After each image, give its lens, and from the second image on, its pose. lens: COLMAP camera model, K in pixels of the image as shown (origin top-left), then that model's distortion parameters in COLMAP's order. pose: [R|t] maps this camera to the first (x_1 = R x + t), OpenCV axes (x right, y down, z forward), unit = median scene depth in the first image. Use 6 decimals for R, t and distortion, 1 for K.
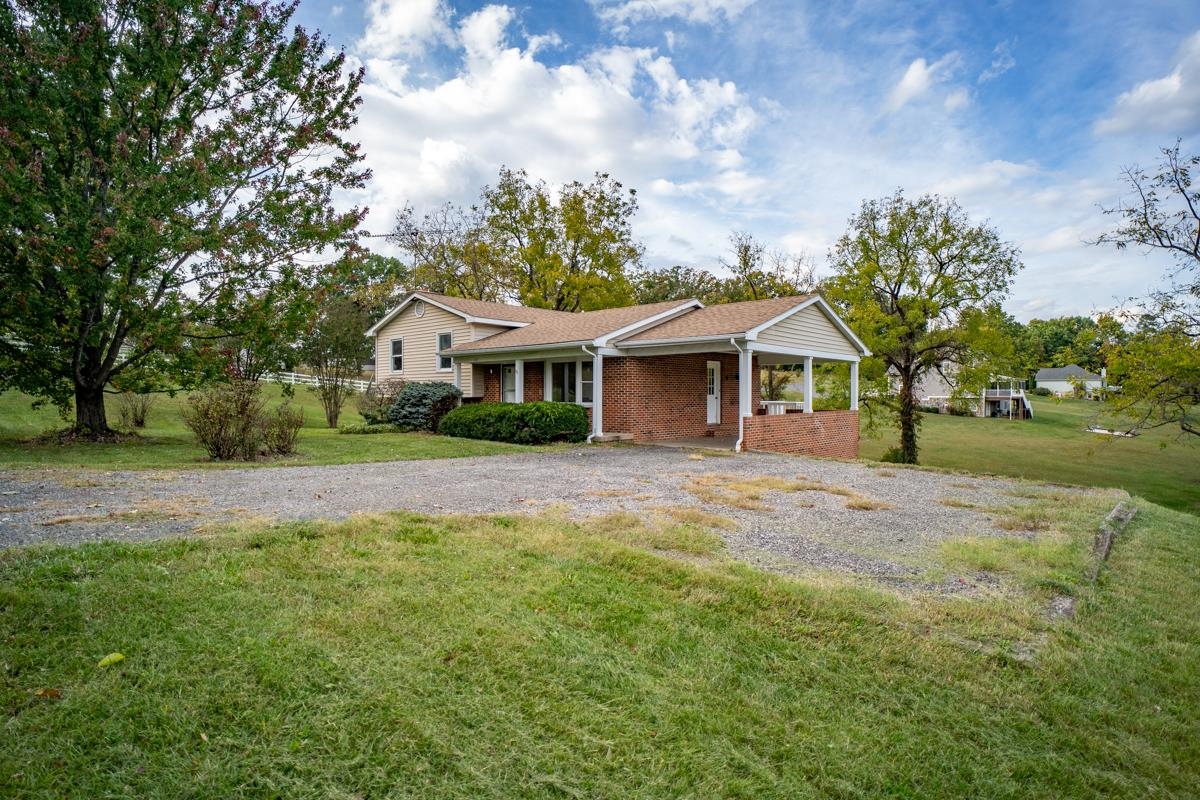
lens RADIAL K [[629.3, 0, 599.6], [0, 629.3, 409.1], [0, 0, 1]] dist [-0.044240, 0.019630]
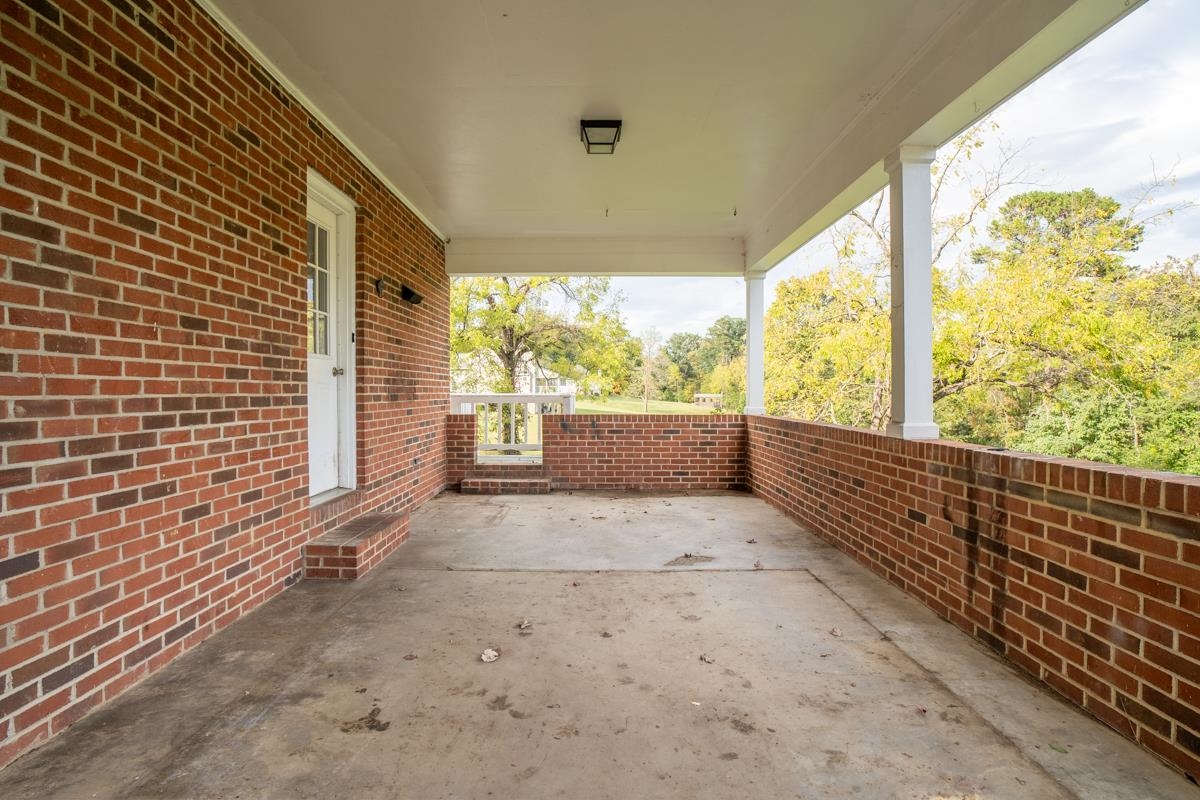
lens RADIAL K [[629.3, 0, 590.7], [0, 629.3, 400.9], [0, 0, 1]] dist [-0.044240, 0.019630]
pose [[0.746818, -0.009039, 0.664967, 0.104395], [0.015960, 0.999863, -0.004334, -0.005269], [-0.664837, 0.013849, 0.746860, 0.756454]]
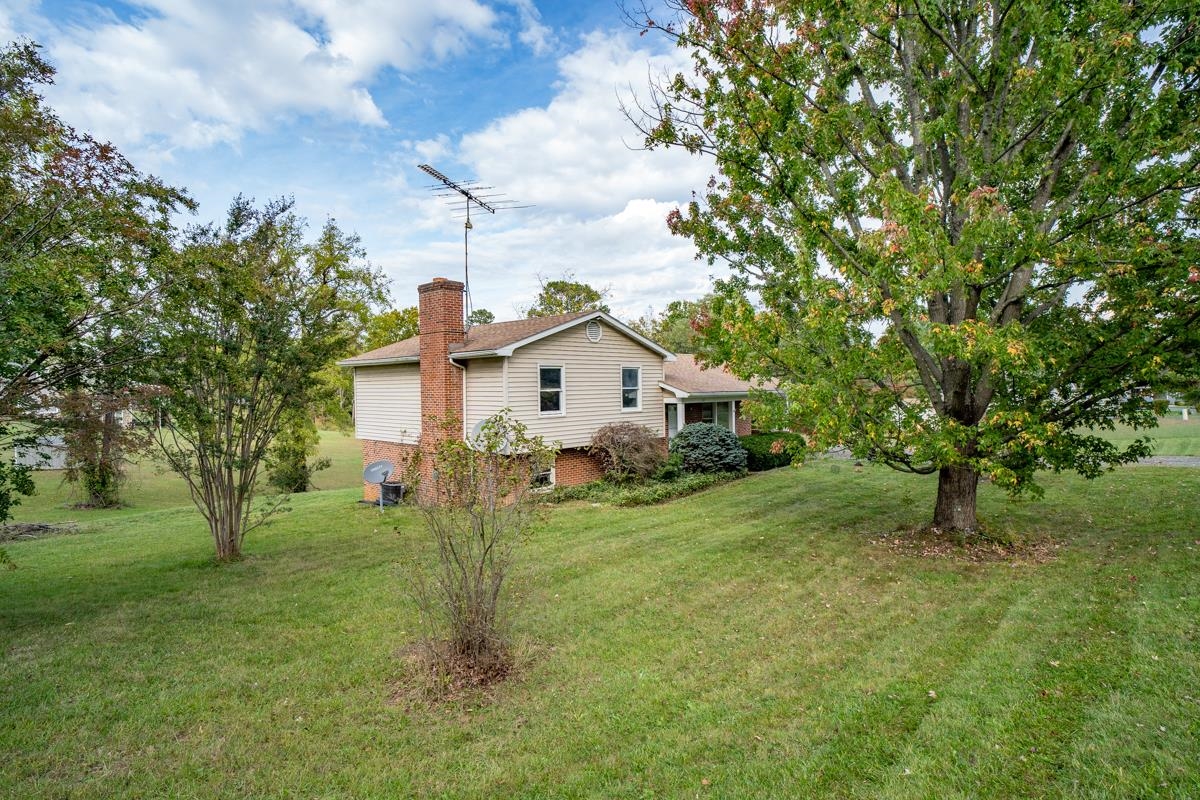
lens RADIAL K [[629.3, 0, 603.6], [0, 629.3, 398.1], [0, 0, 1]] dist [-0.044240, 0.019630]
pose [[-0.005950, -0.017927, 0.999822, -1.161397], [0.036008, 0.999187, 0.018130, -0.099634], [-0.999334, 0.036110, -0.005300, 1.083691]]
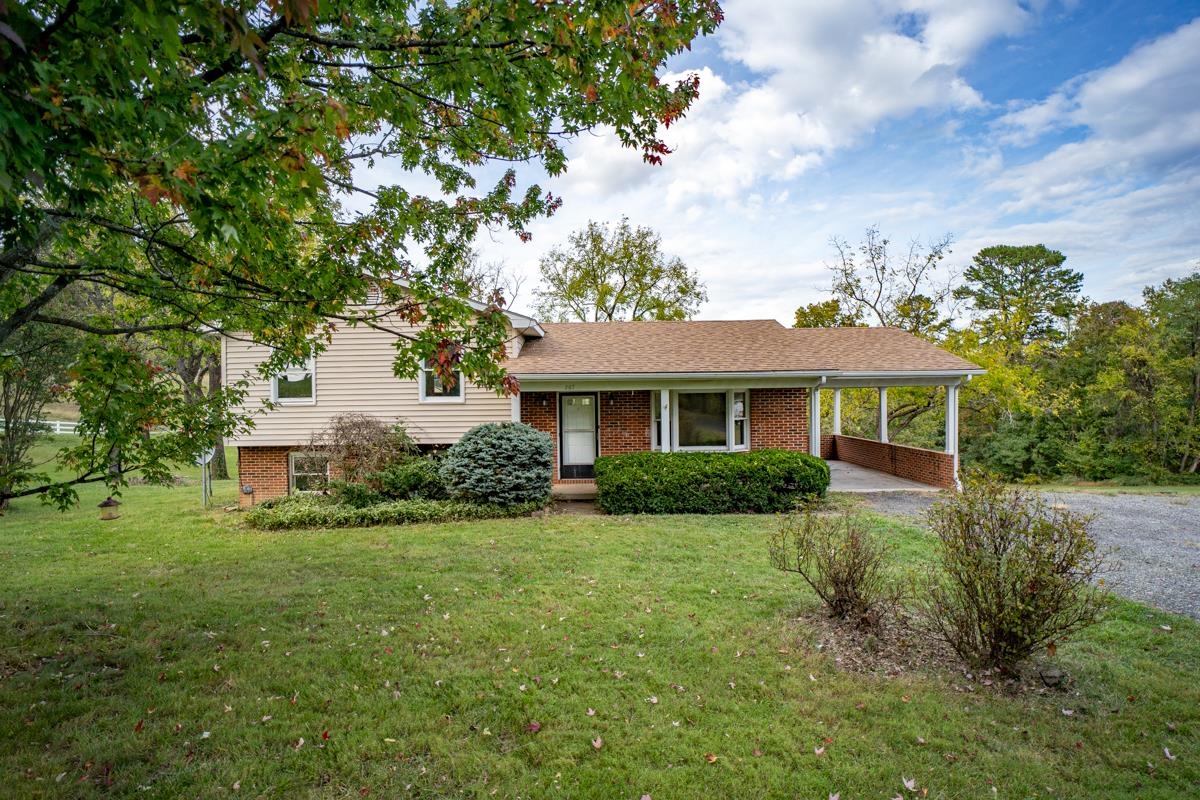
lens RADIAL K [[629.3, 0, 600.7], [0, 629.3, 405.9], [0, 0, 1]] dist [-0.044240, 0.019630]
pose [[0.740829, -0.018945, 0.671426, -0.565722], [0.028439, 0.999591, -0.003174, -0.052316], [-0.671091, 0.021446, 0.741064, 0.457222]]
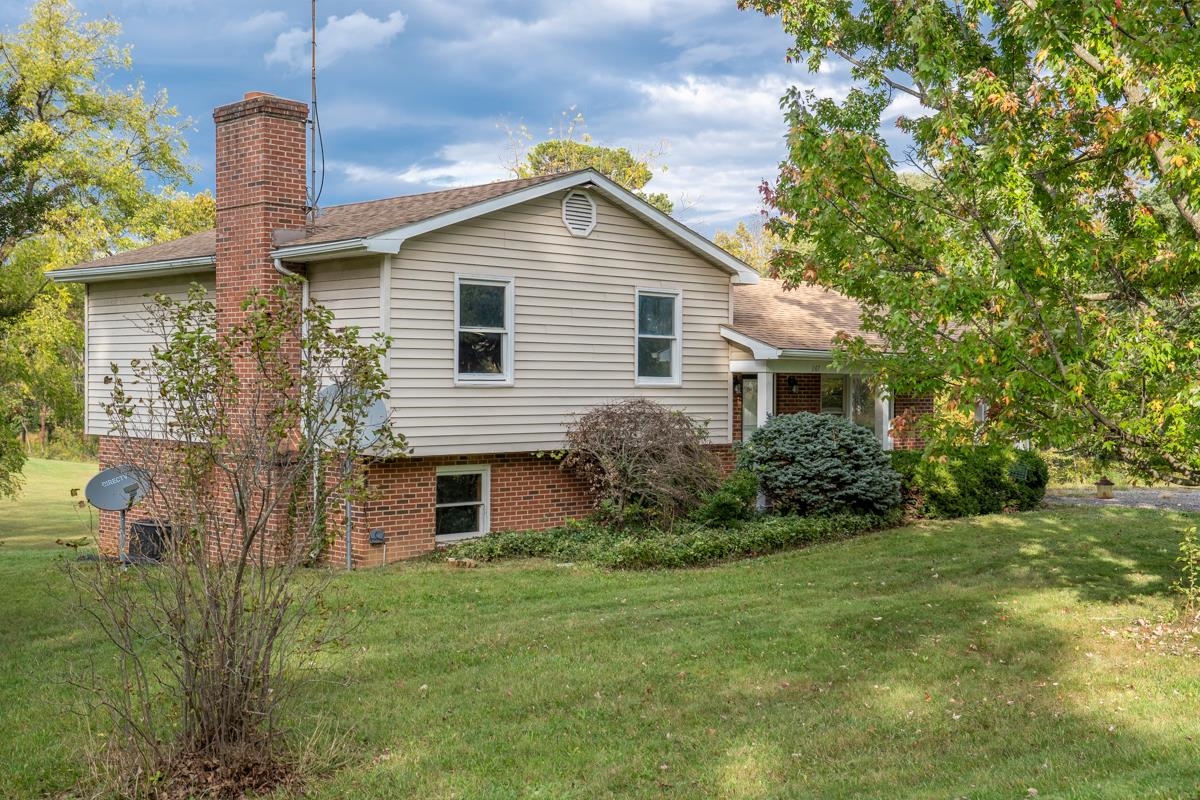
lens RADIAL K [[1387.0, 0, 607.9], [0, 1387.0, 381.7], [0, 0, 1]] dist [0.090169, 0.000000]
pose [[0.038941, 0.001078, 0.999241, -1.212786], [0.014023, 0.999900, -0.001625, -0.063588], [-0.999143, 0.014076, 0.038922, 1.036393]]
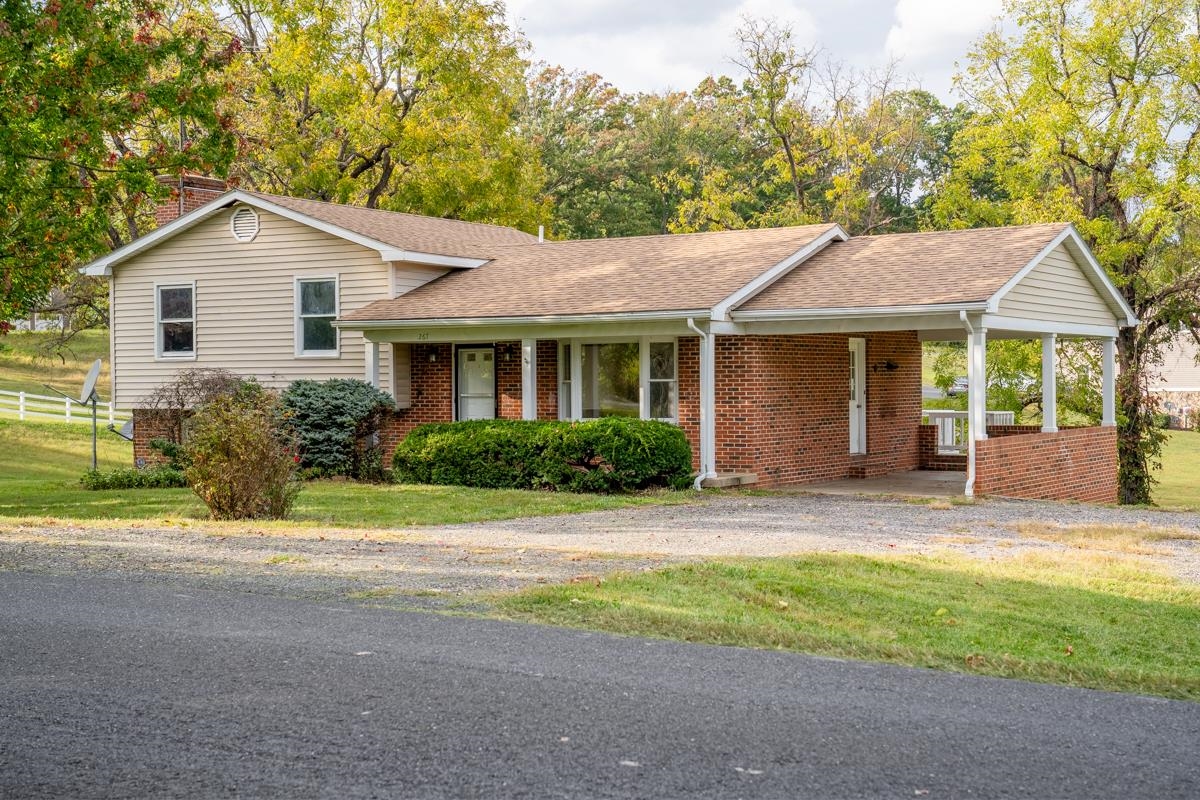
lens RADIAL K [[1686.2, 0, 594.2], [0, 1686.2, 402.9], [0, 0, 1]] dist [0.234456, 0.000000]
pose [[0.980505, -0.009372, 0.196269, -0.307369], [0.011807, 0.999867, -0.011241, -0.006705], [-0.196137, 0.013340, 0.980486, -0.357995]]
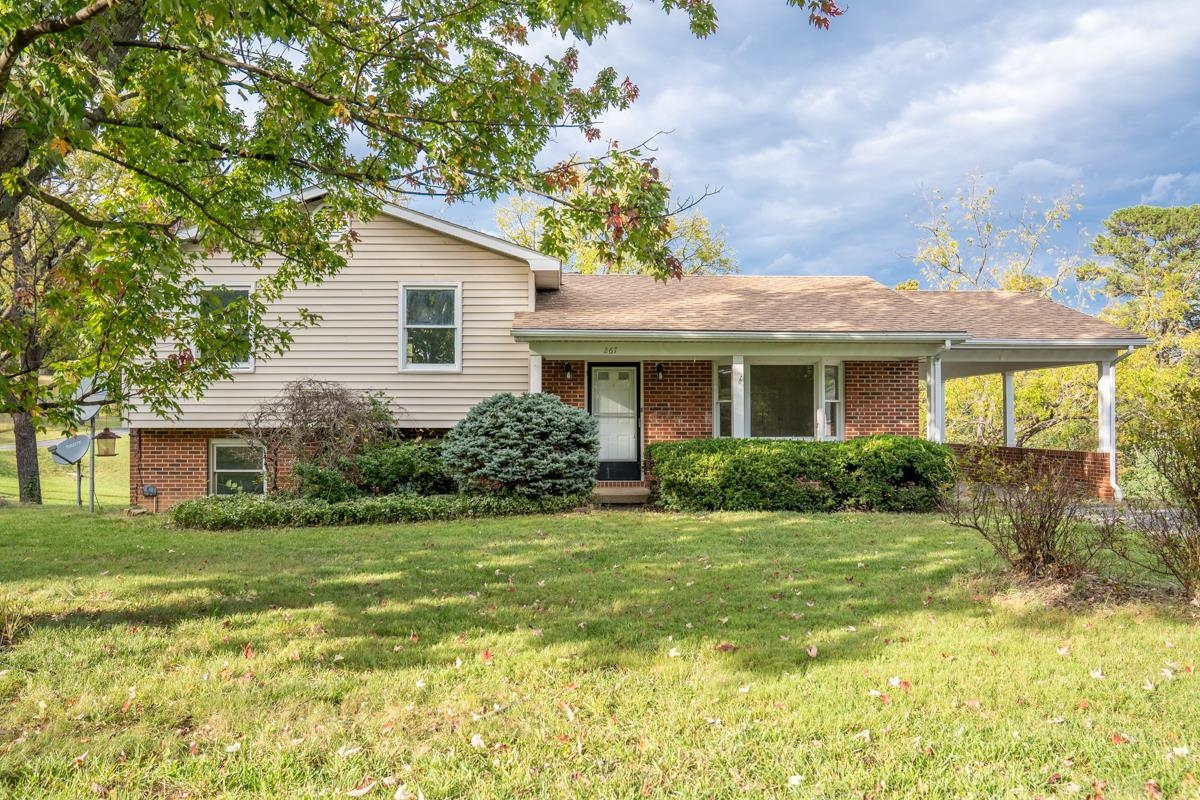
lens RADIAL K [[927.2, 0, 609.8], [0, 927.2, 395.7], [0, 0, 1]] dist [-0.066818, 0.008759]
pose [[0.705393, 0.020406, 0.708523, -0.648097], [0.016224, 0.998859, -0.044920, -0.011237], [-0.708631, 0.043181, 0.704257, 0.462723]]
